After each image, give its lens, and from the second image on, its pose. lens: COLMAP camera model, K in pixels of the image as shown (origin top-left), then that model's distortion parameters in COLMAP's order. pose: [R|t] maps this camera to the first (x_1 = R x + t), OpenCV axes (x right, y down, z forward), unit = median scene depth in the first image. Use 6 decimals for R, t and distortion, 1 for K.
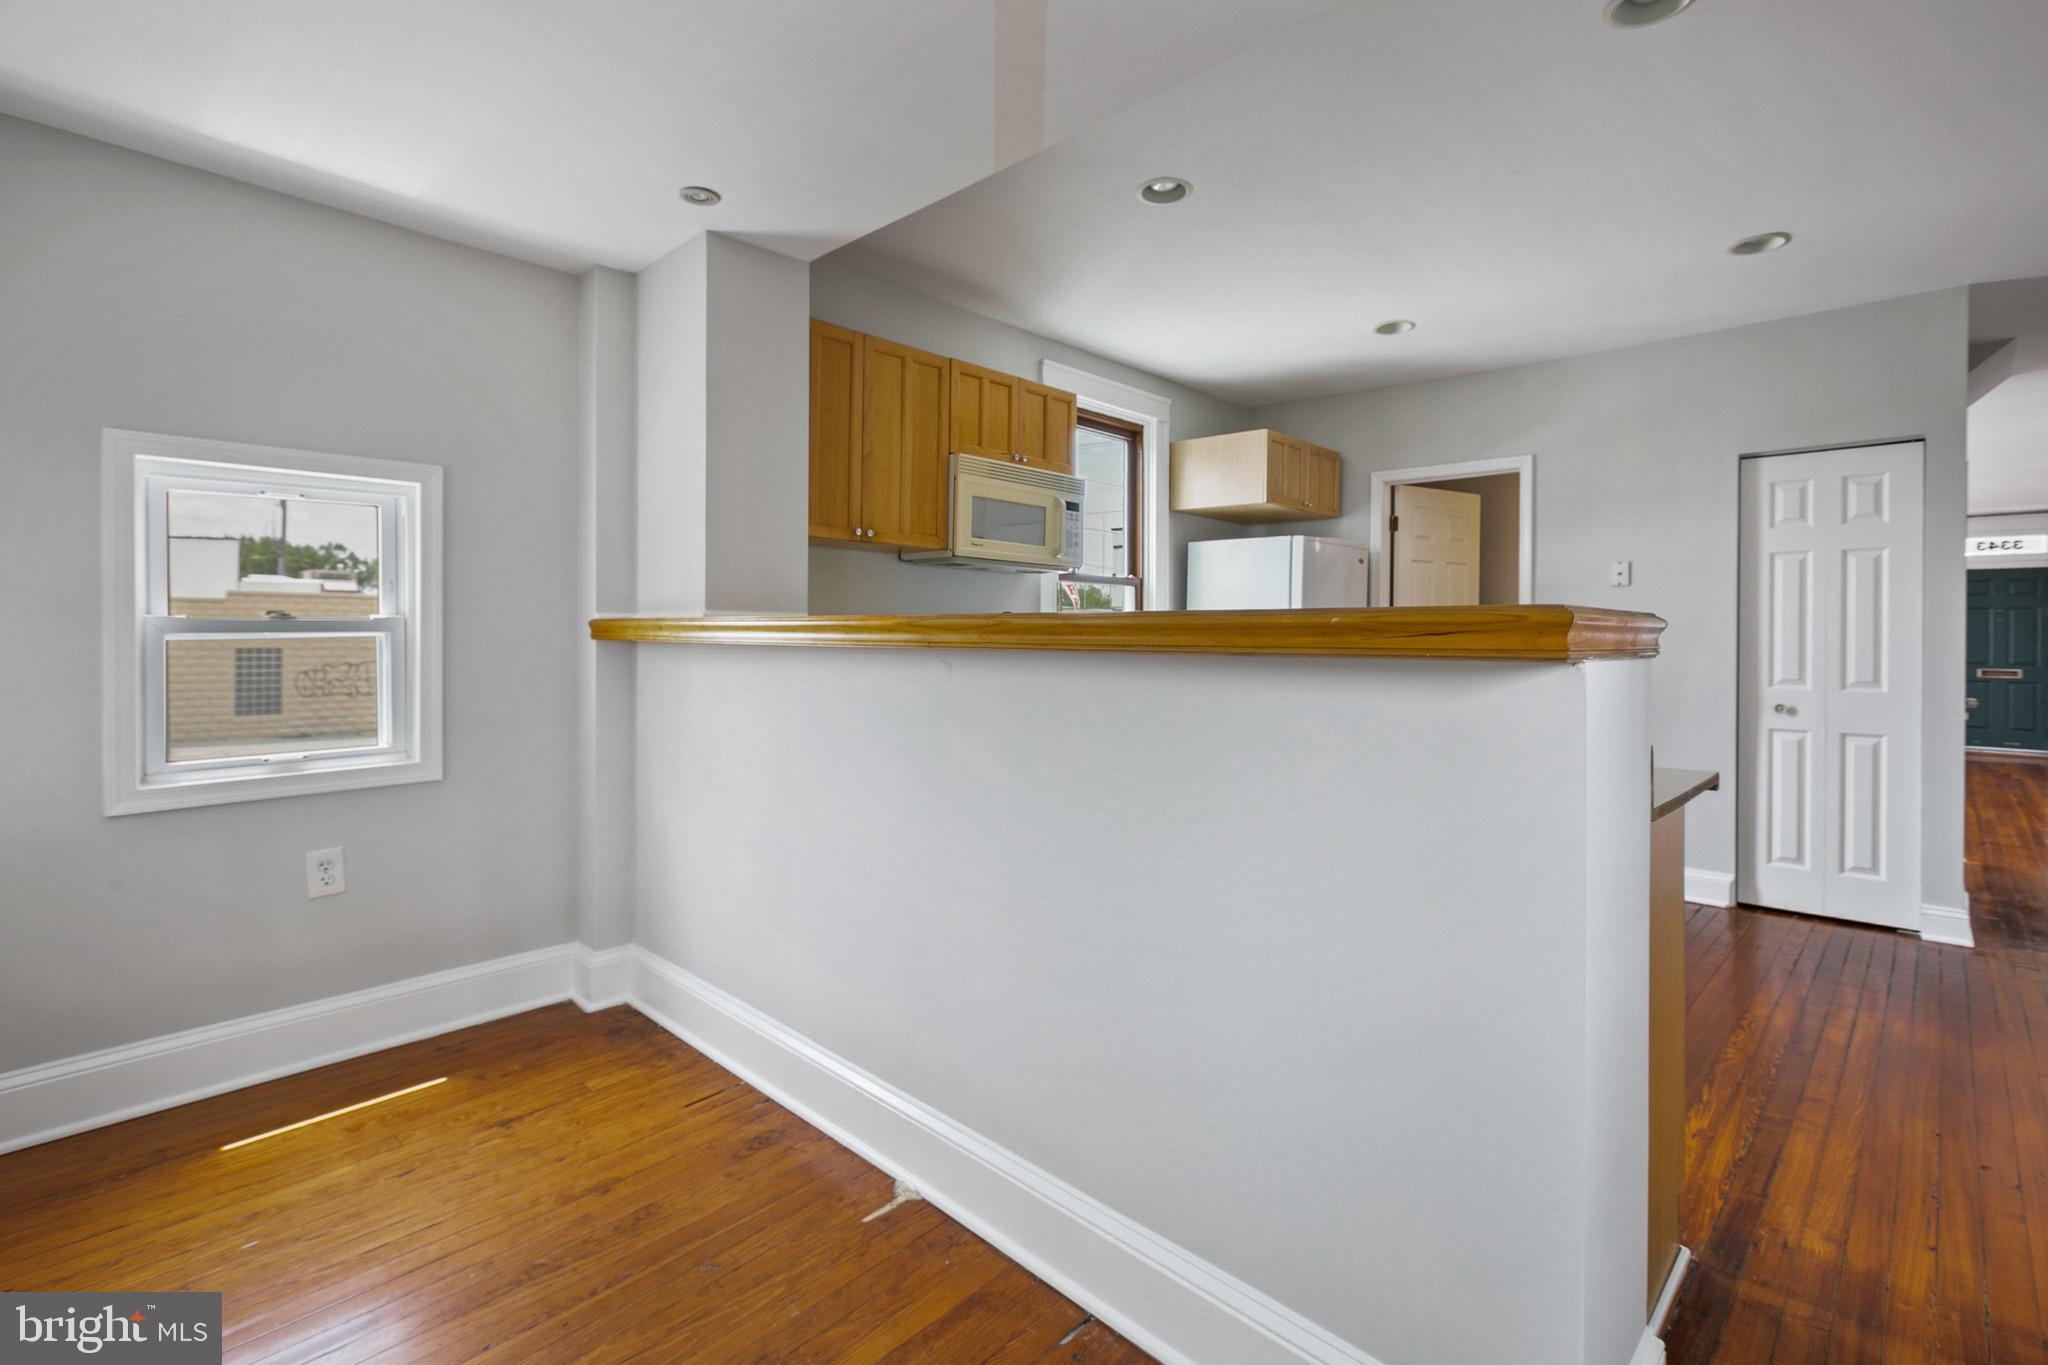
lens RADIAL K [[853.6, 0, 1022.5], [0, 853.6, 661.9], [0, 0, 1]] dist [-0.000678, -0.000322]
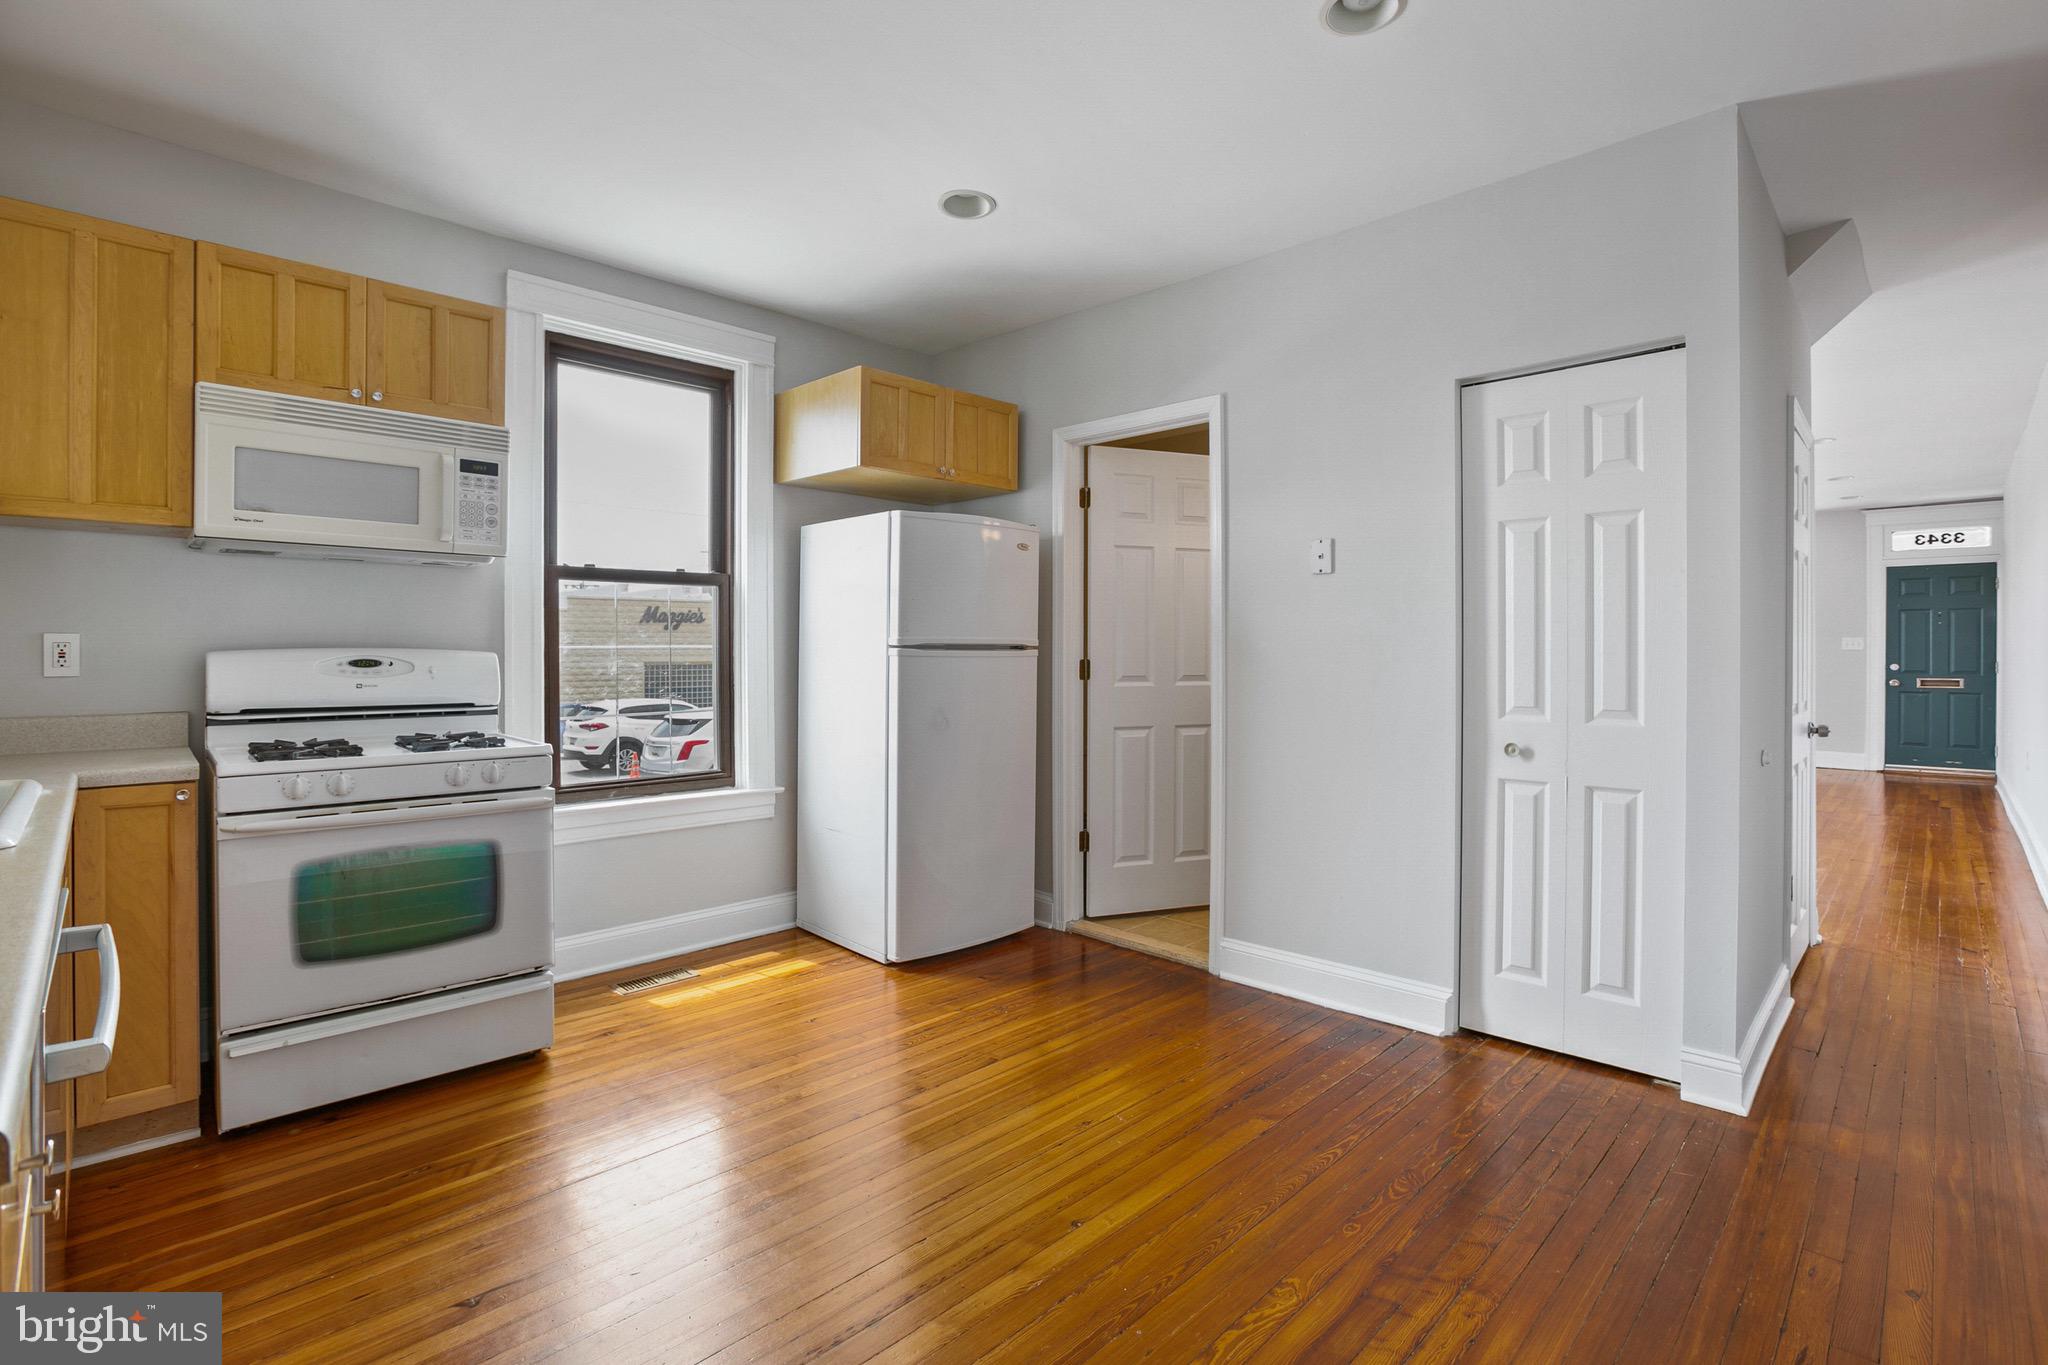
lens RADIAL K [[863.0, 0, 1024.0], [0, 863.0, 682.5], [0, 0, 1]] dist [-0.059534, 0.020849]
pose [[0.999879, -0.010051, -0.011852, 0.502508], [0.010131, 0.999926, 0.006773, -0.007307], [0.011783, -0.006892, 0.999907, 0.315988]]
